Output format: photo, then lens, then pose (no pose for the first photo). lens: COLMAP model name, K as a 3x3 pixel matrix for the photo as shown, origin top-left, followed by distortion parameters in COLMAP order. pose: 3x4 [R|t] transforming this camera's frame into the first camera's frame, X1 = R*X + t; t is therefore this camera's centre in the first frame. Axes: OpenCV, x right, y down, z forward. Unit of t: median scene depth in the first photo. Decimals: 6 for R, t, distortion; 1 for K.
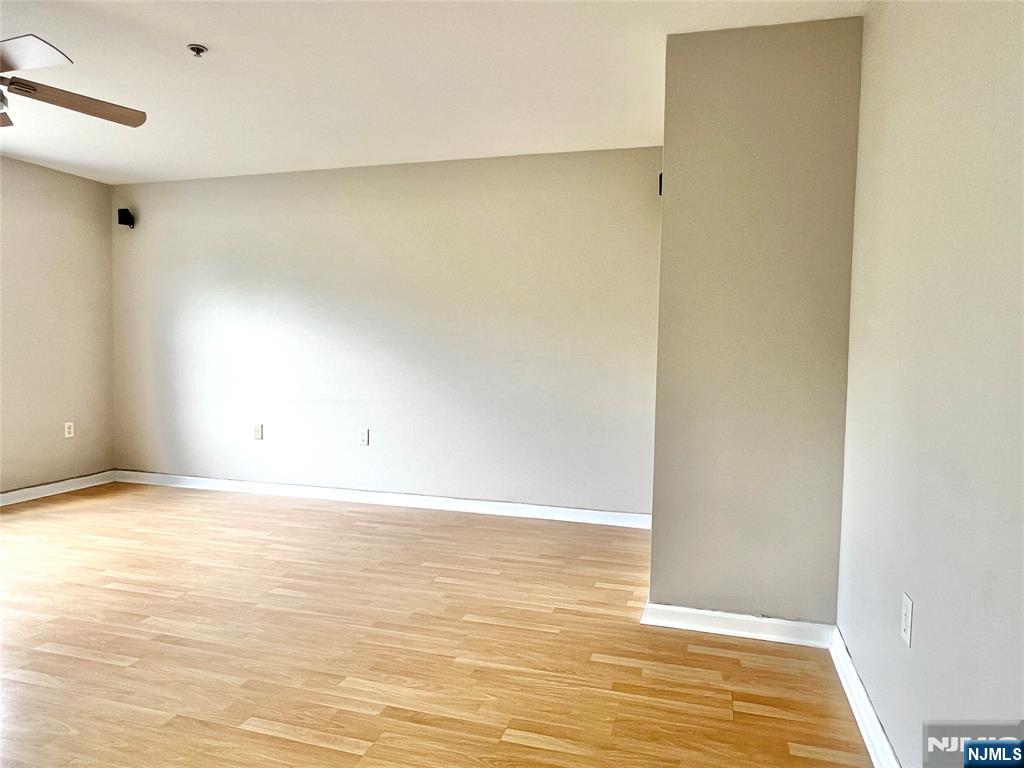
lens RADIAL K [[674.0, 0, 506.6], [0, 674.0, 385.2], [0, 0, 1]] dist [0.000066, -0.002126]
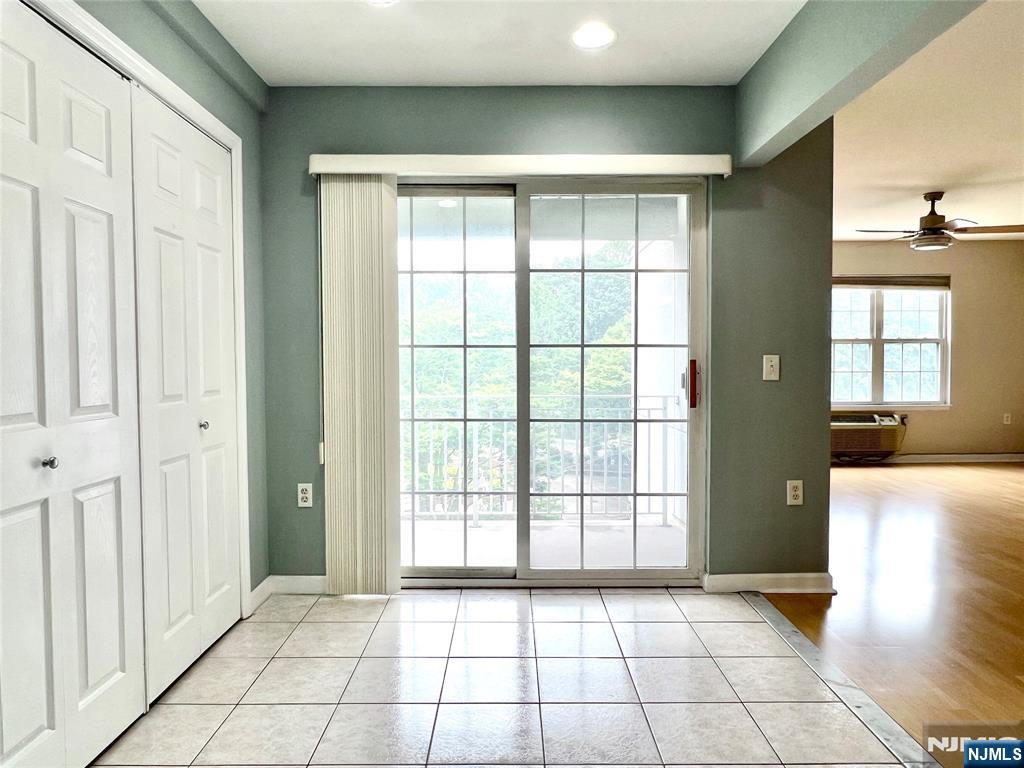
lens RADIAL K [[664.6, 0, 512.0], [0, 664.6, 384.0], [0, 0, 1]] dist [-0.003826, -0.003750]
pose [[0.284502, 0.014023, -0.958573, 0.671592], [-0.040469, 0.999177, 0.002606, 0.052667], [0.957821, 0.038051, 0.284835, -0.693011]]
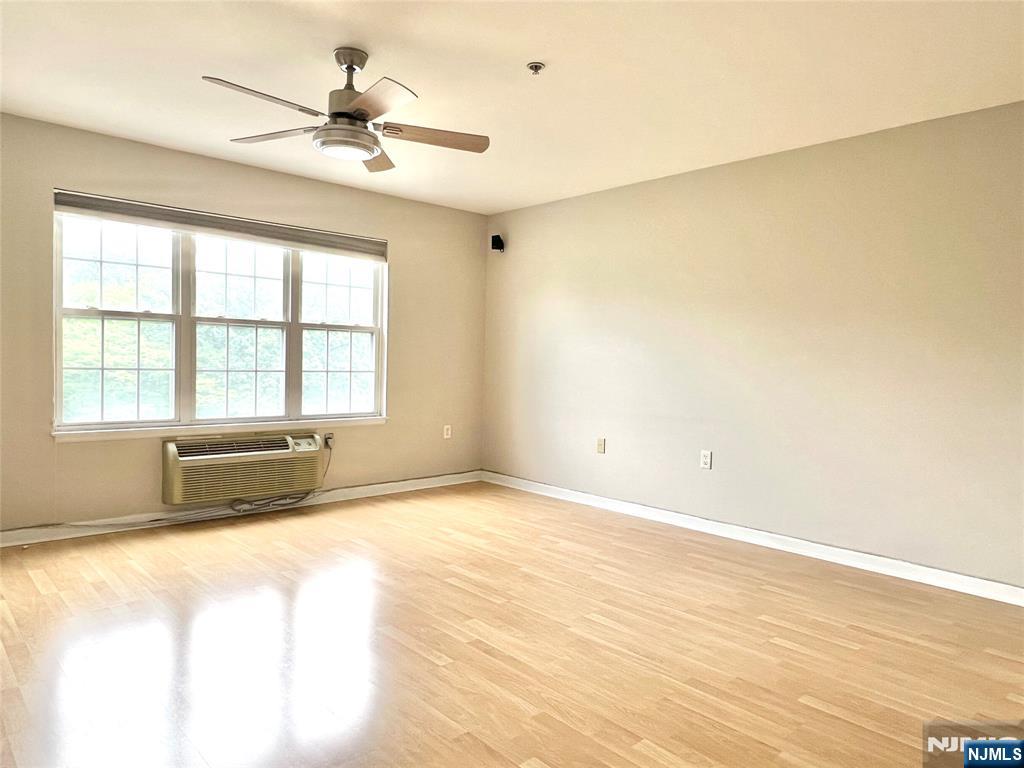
lens RADIAL K [[674.0, 0, 506.6], [0, 674.0, 385.2], [0, 0, 1]] dist [0.000066, -0.002126]
pose [[0.858585, 0.027021, -0.511959, 0.034020], [-0.038386, 0.999195, -0.011639, -0.005474], [0.511233, 0.029645, 0.858931, 0.111376]]
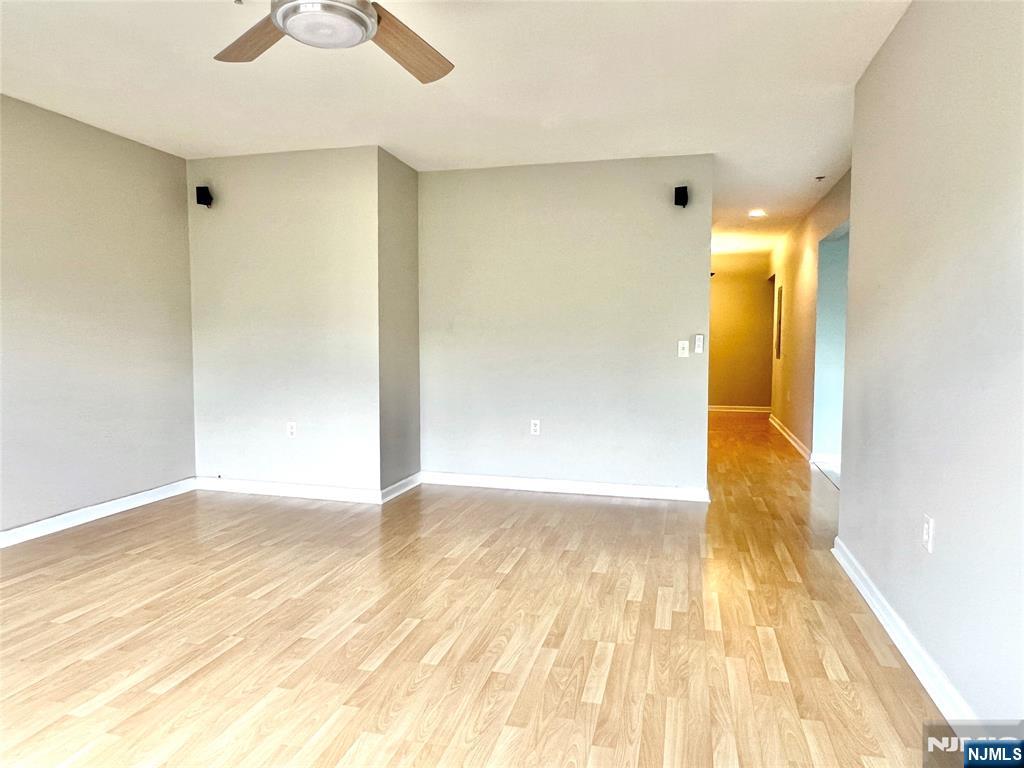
lens RADIAL K [[674.0, 0, 506.6], [0, 674.0, 385.2], [0, 0, 1]] dist [0.000066, -0.002126]
pose [[-0.025701, -0.088565, 0.995739, -1.284468], [0.051573, 0.994624, 0.089797, -0.057207], [-0.998338, 0.053661, -0.020995, 0.658056]]
